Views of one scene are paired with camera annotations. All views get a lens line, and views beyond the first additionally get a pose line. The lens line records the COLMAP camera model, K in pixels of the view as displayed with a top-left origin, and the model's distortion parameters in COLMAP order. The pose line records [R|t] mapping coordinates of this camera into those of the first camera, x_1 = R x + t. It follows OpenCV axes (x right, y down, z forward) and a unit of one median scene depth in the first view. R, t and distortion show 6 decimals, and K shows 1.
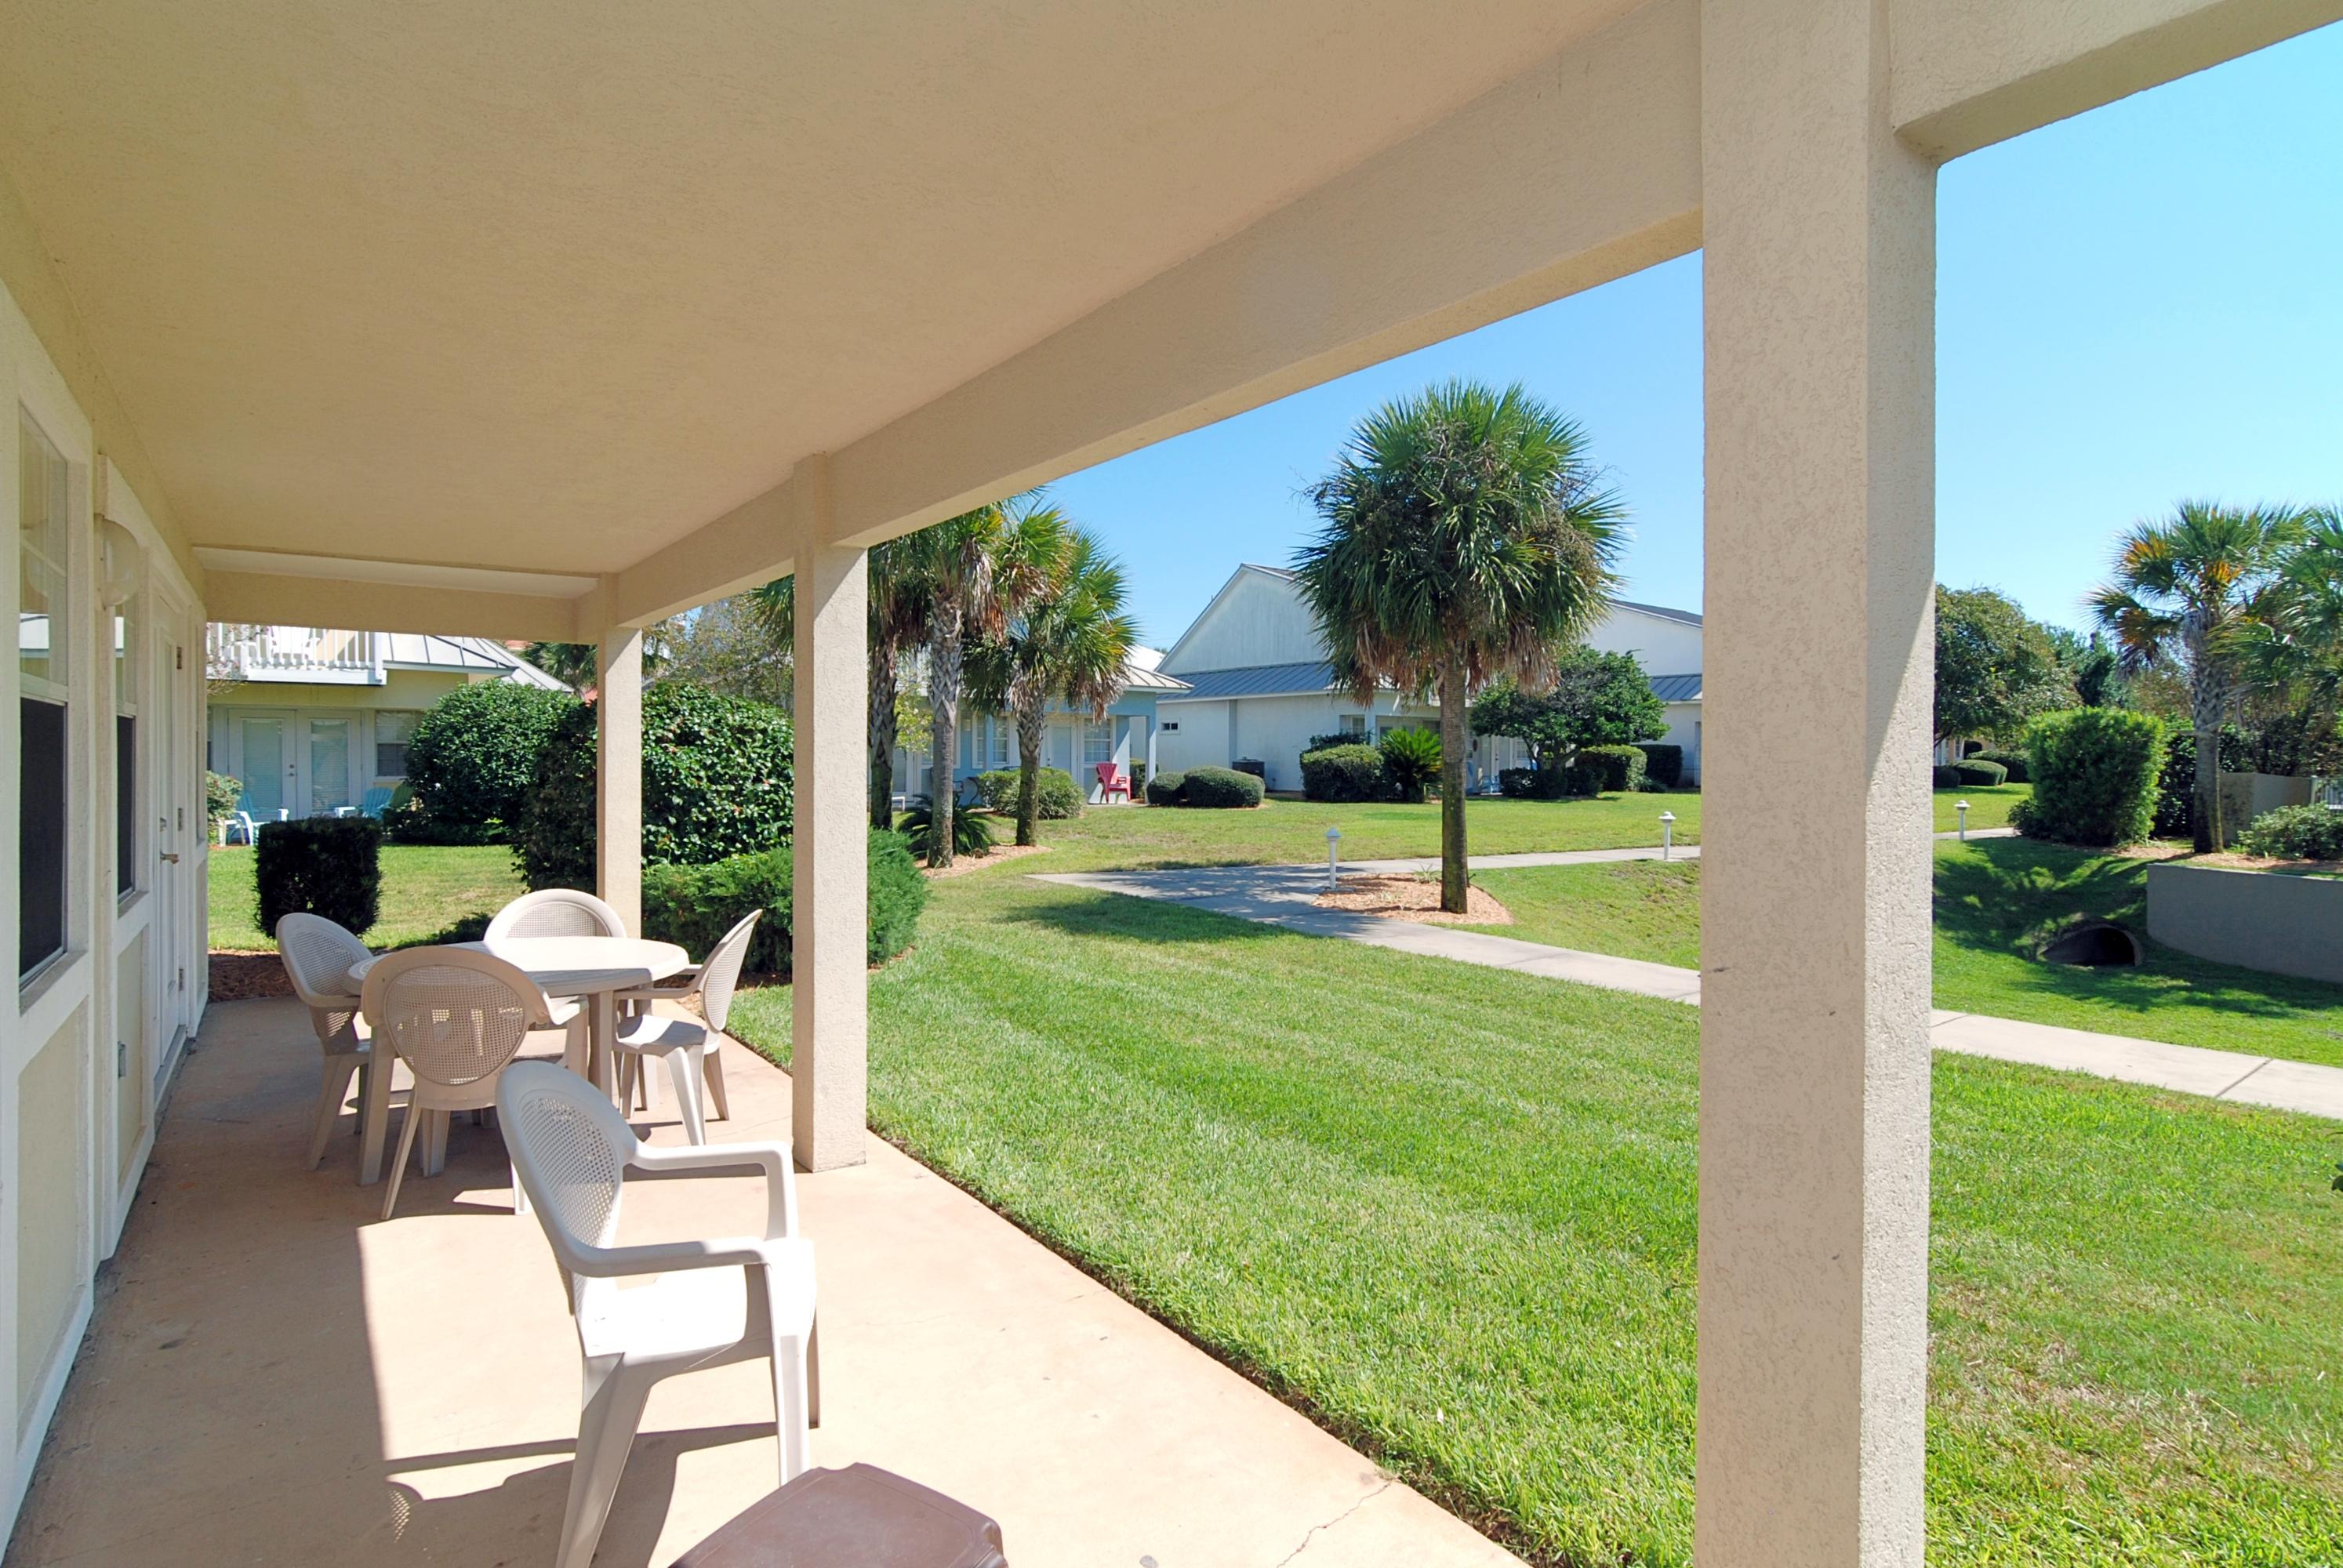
lens RADIAL K [[1144.3, 0, 1172.7], [0, 1144.3, 786.2], [0, 0, 1]] dist [-0.001744, 0.000016]
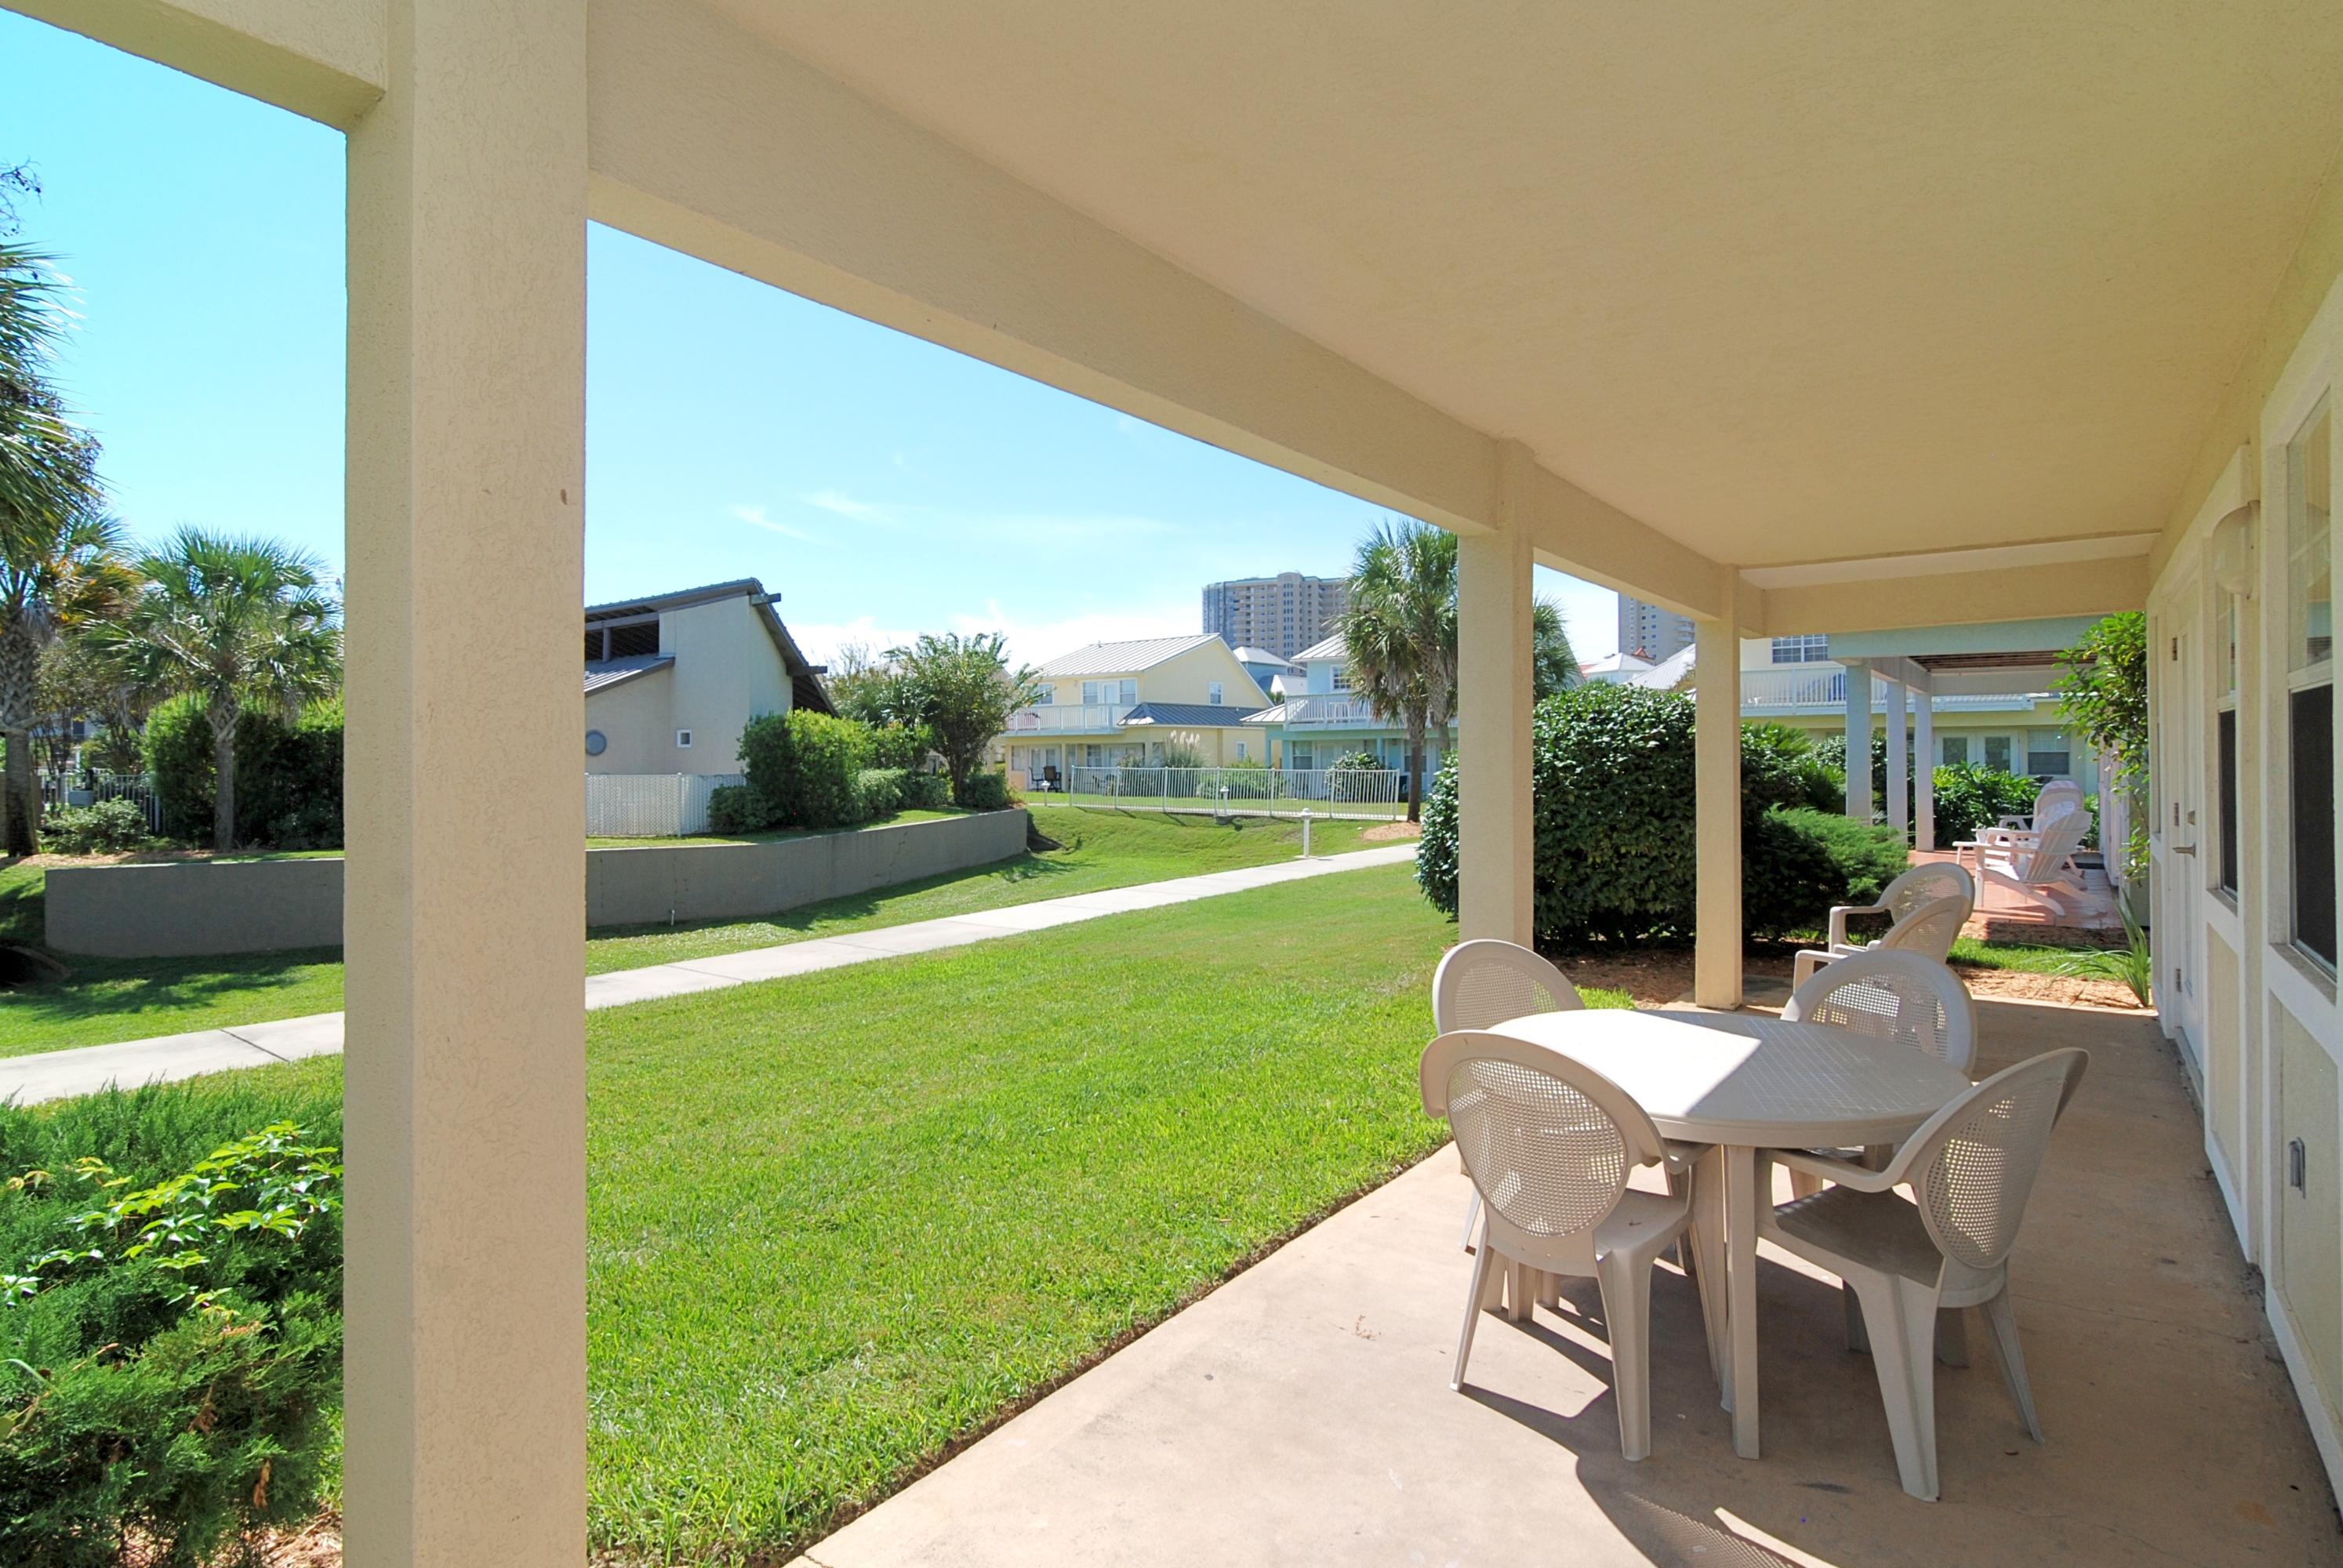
lens RADIAL K [[1144.3, 0, 1172.7], [0, 1144.3, 786.2], [0, 0, 1]] dist [-0.001744, 0.000016]
pose [[-0.260479, -0.001453, 0.965478, -0.397041], [0.002862, 0.999993, 0.002278, 0.001308], [-0.965475, 0.003357, -0.260473, 0.521300]]
